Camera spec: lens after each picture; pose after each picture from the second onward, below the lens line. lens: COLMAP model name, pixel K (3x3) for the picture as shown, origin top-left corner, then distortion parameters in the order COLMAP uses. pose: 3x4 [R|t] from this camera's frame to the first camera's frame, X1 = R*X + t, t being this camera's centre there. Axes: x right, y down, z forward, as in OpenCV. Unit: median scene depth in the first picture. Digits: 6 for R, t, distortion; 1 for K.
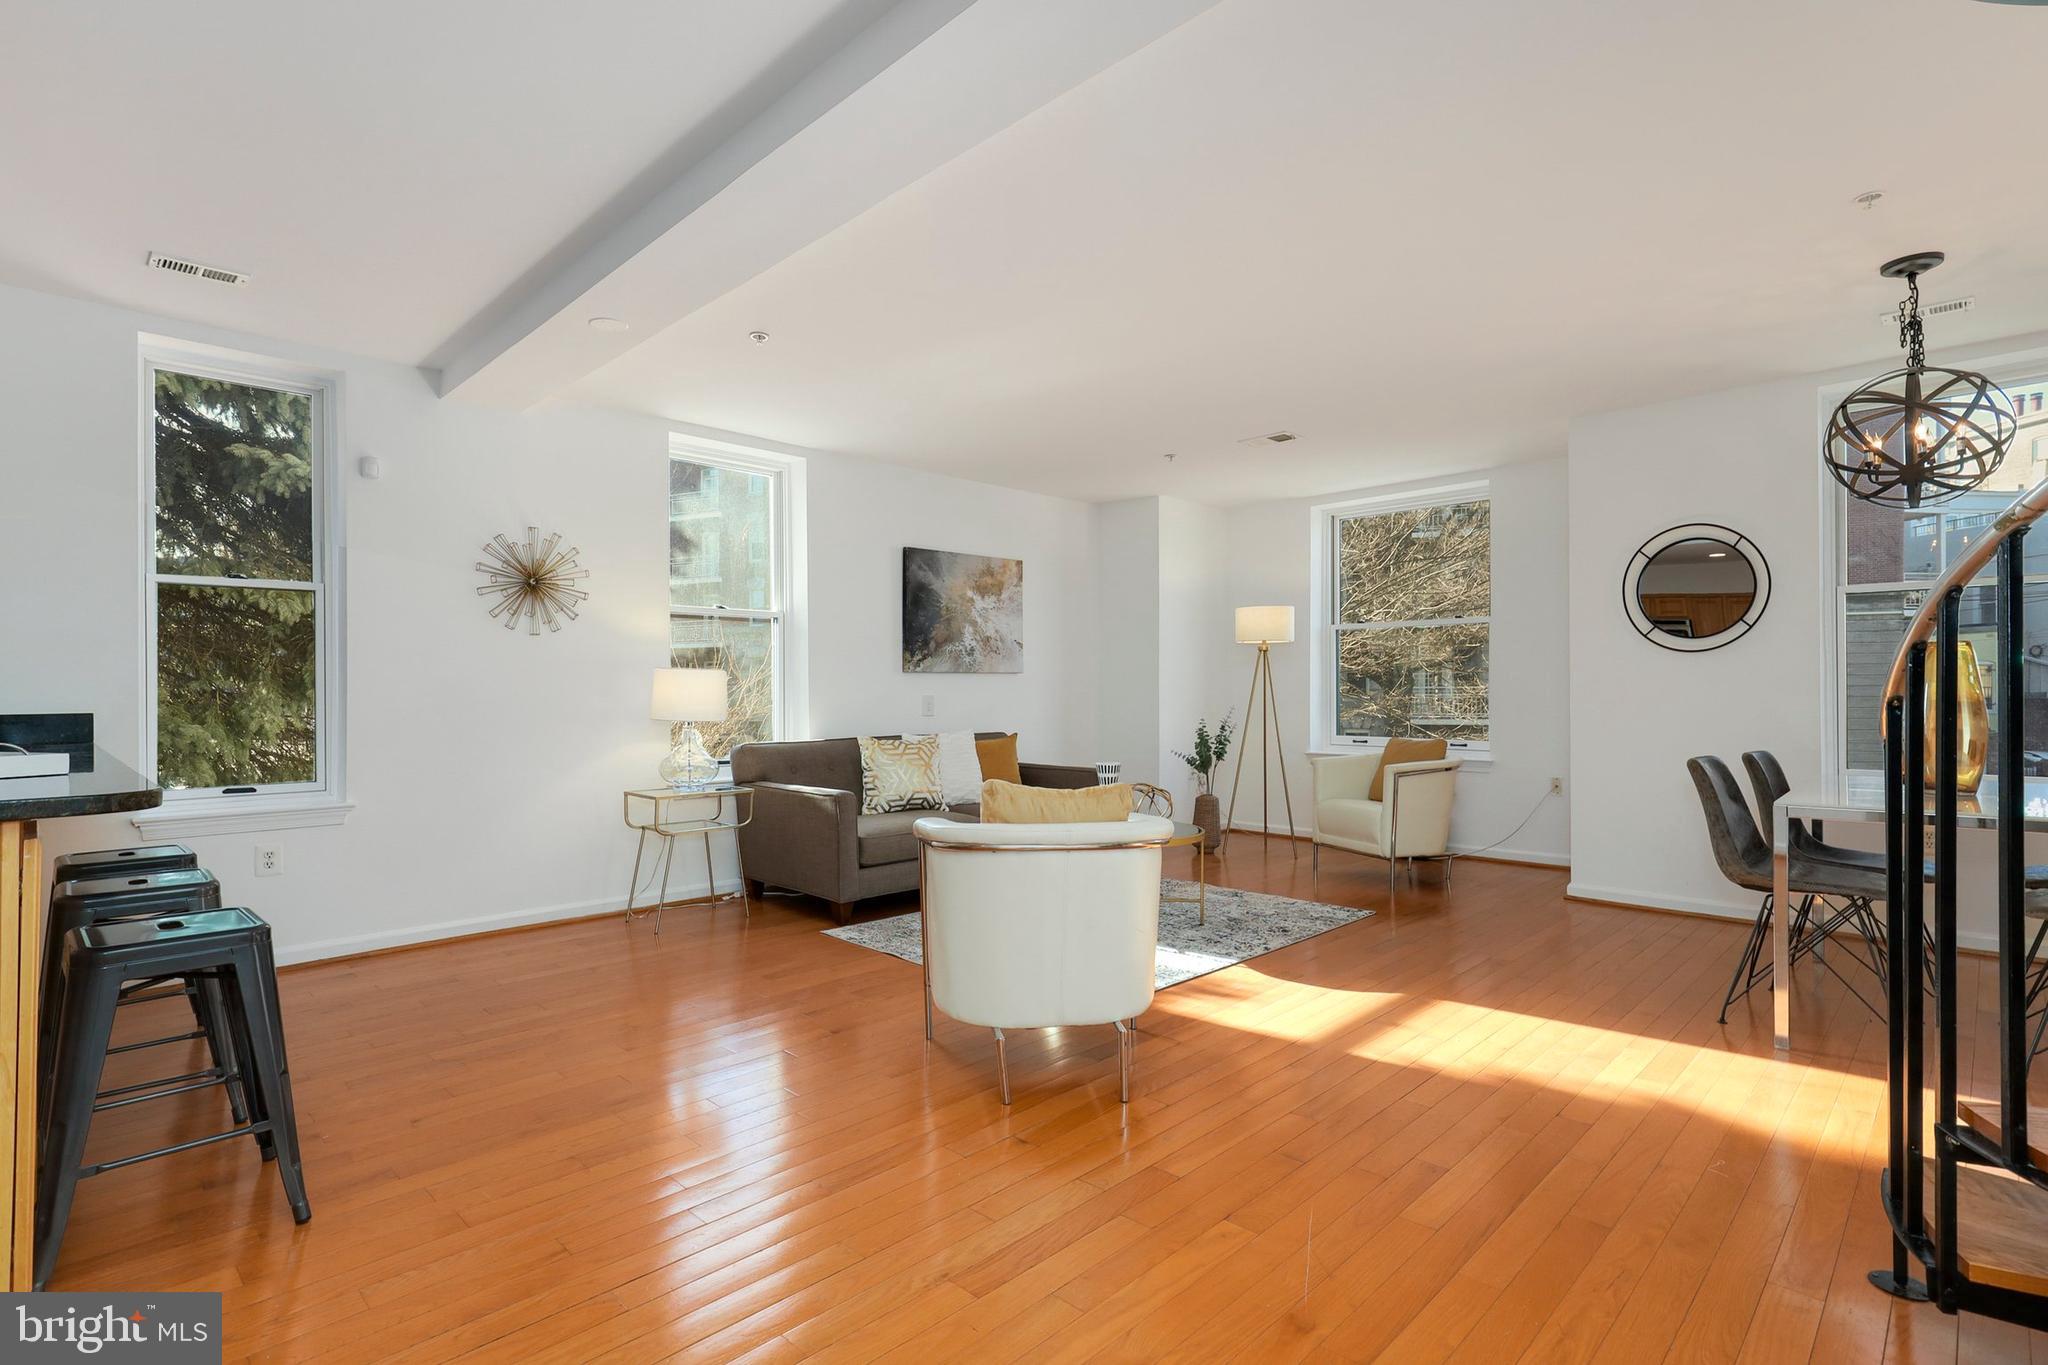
lens RADIAL K [[990.8, 0, 1017.0], [0, 990.8, 689.9], [0, 0, 1]] dist [-0.002813, -0.000098]
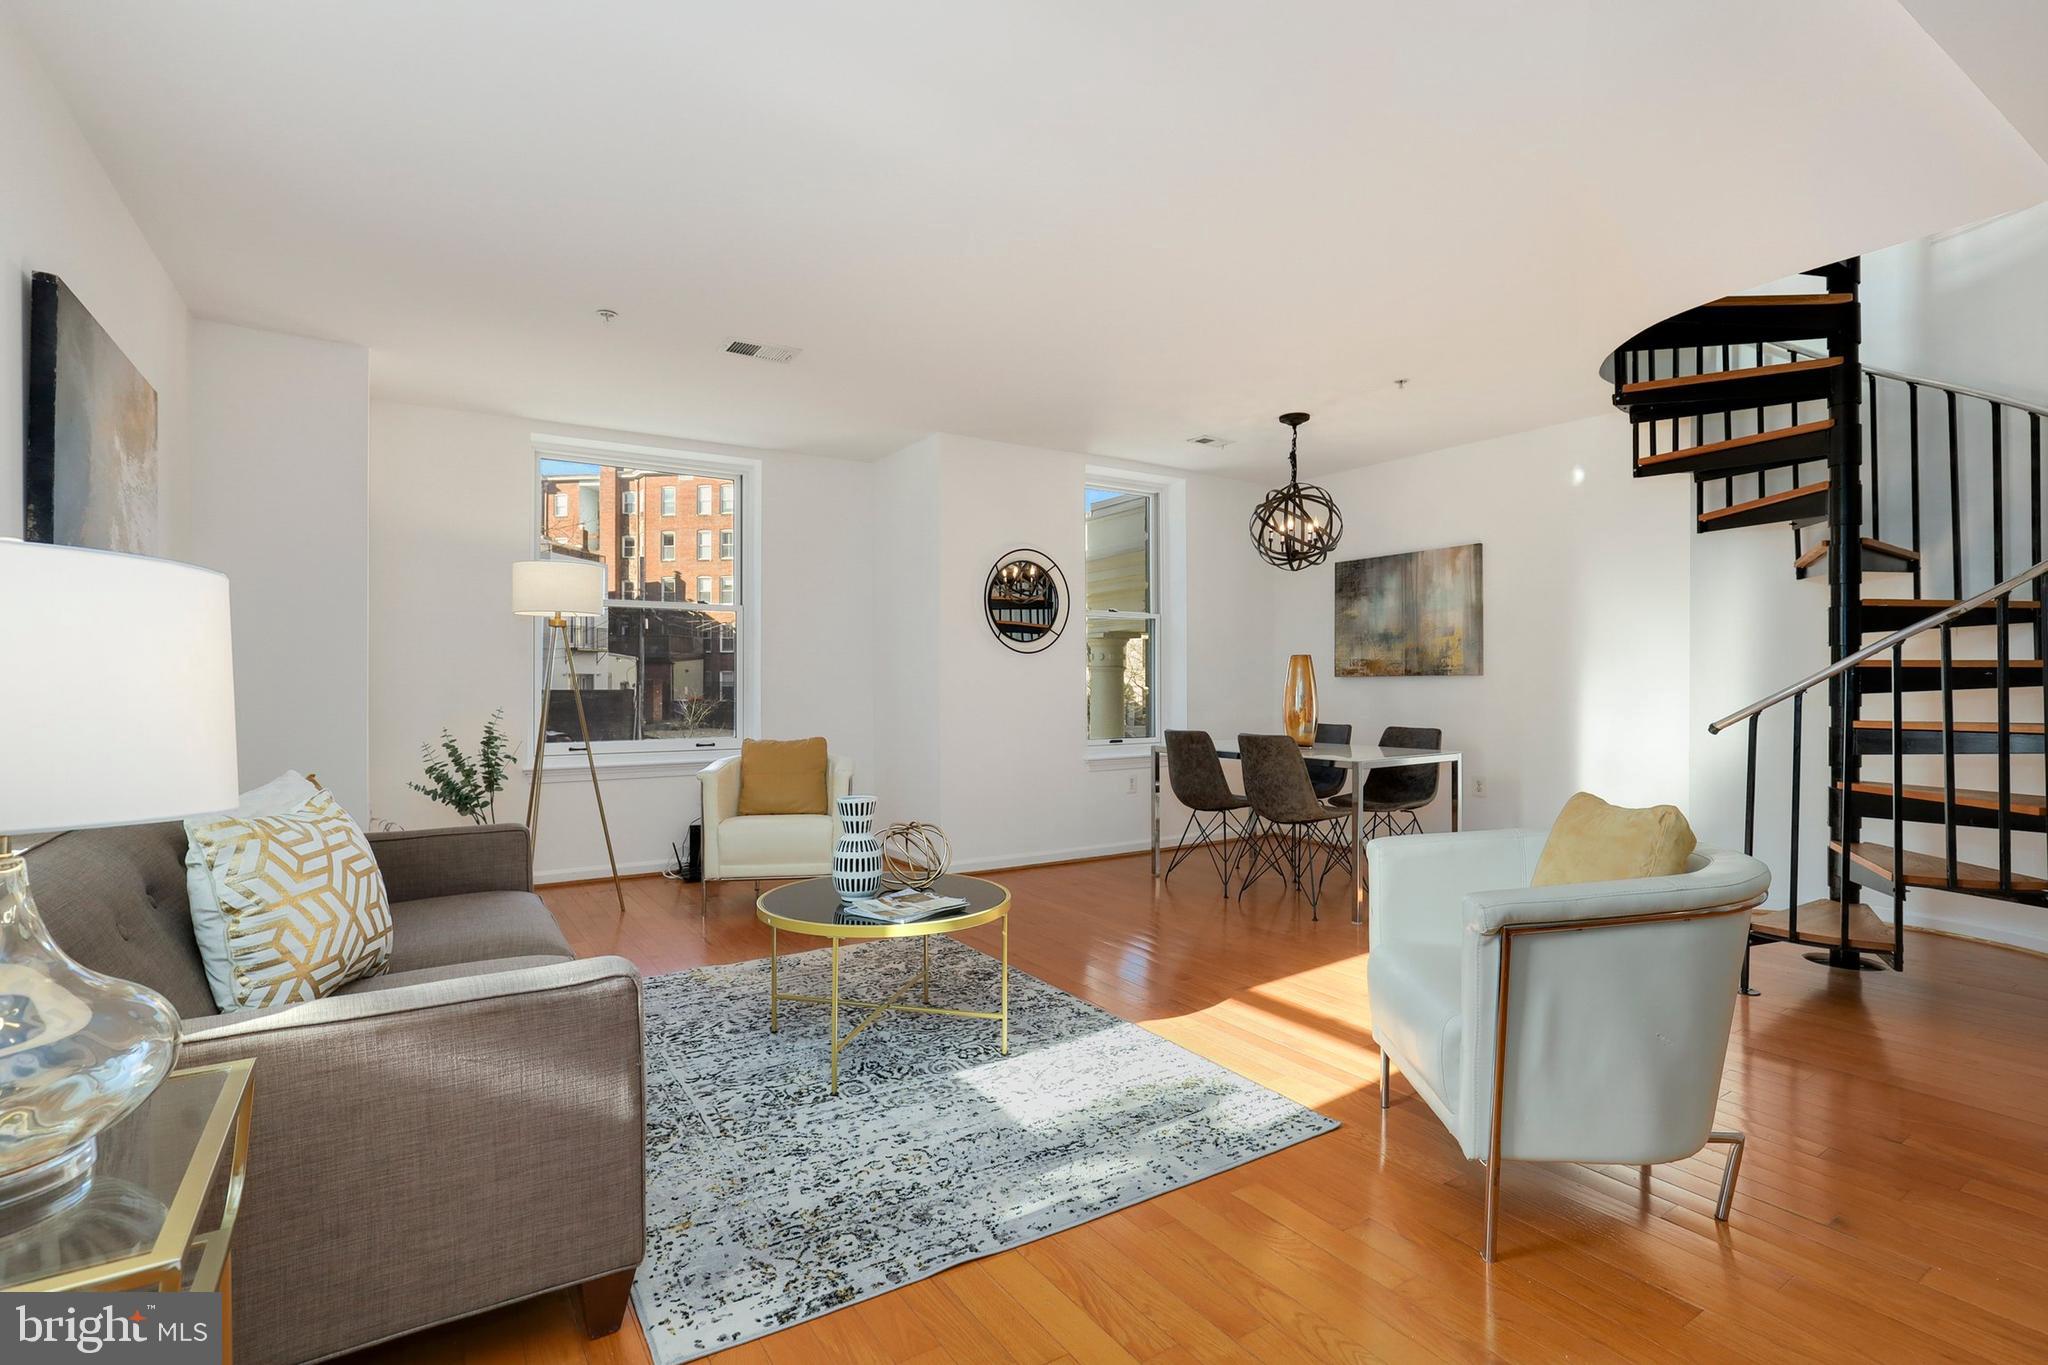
lens RADIAL K [[951.7, 0, 1013.4], [0, 951.7, 675.5], [0, 0, 1]] dist [-0.004584, 0.000570]
pose [[0.214778, 0.010803, 0.976603, -0.358845], [-0.000771, 0.999940, -0.010892, 0.001840], [-0.976663, 0.001586, 0.214774, 0.576654]]
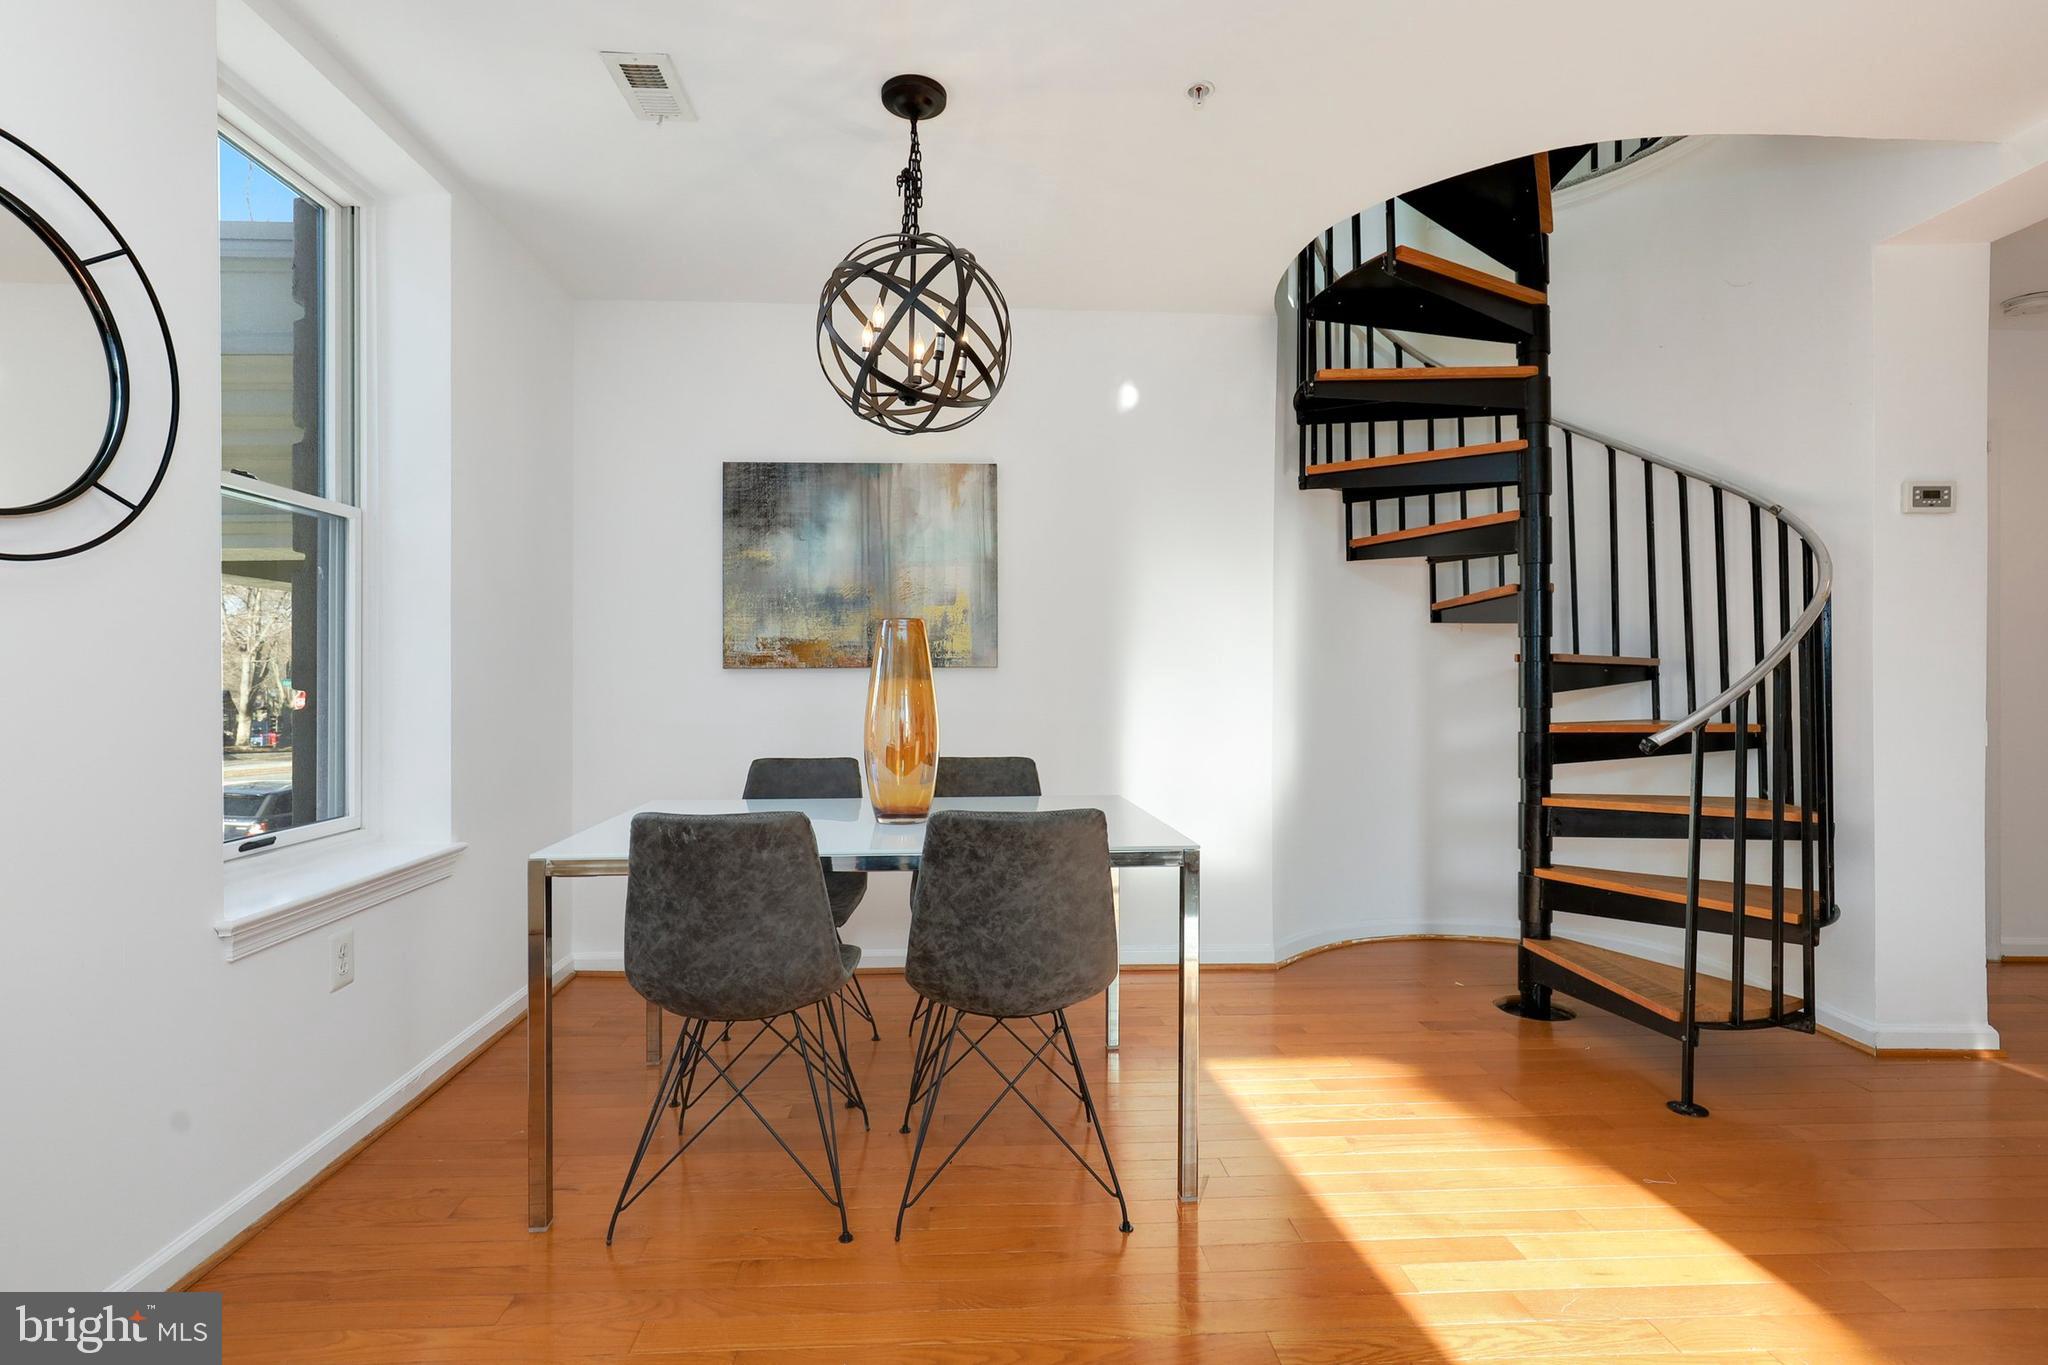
lens RADIAL K [[951.7, 0, 1013.4], [0, 951.7, 675.5], [0, 0, 1]] dist [-0.004584, 0.000570]
pose [[-0.737535, 0.004681, 0.675293, 0.198299], [0.001426, 0.999985, -0.005374, -0.000601], [-0.675308, -0.003000, -0.737530, 0.756854]]
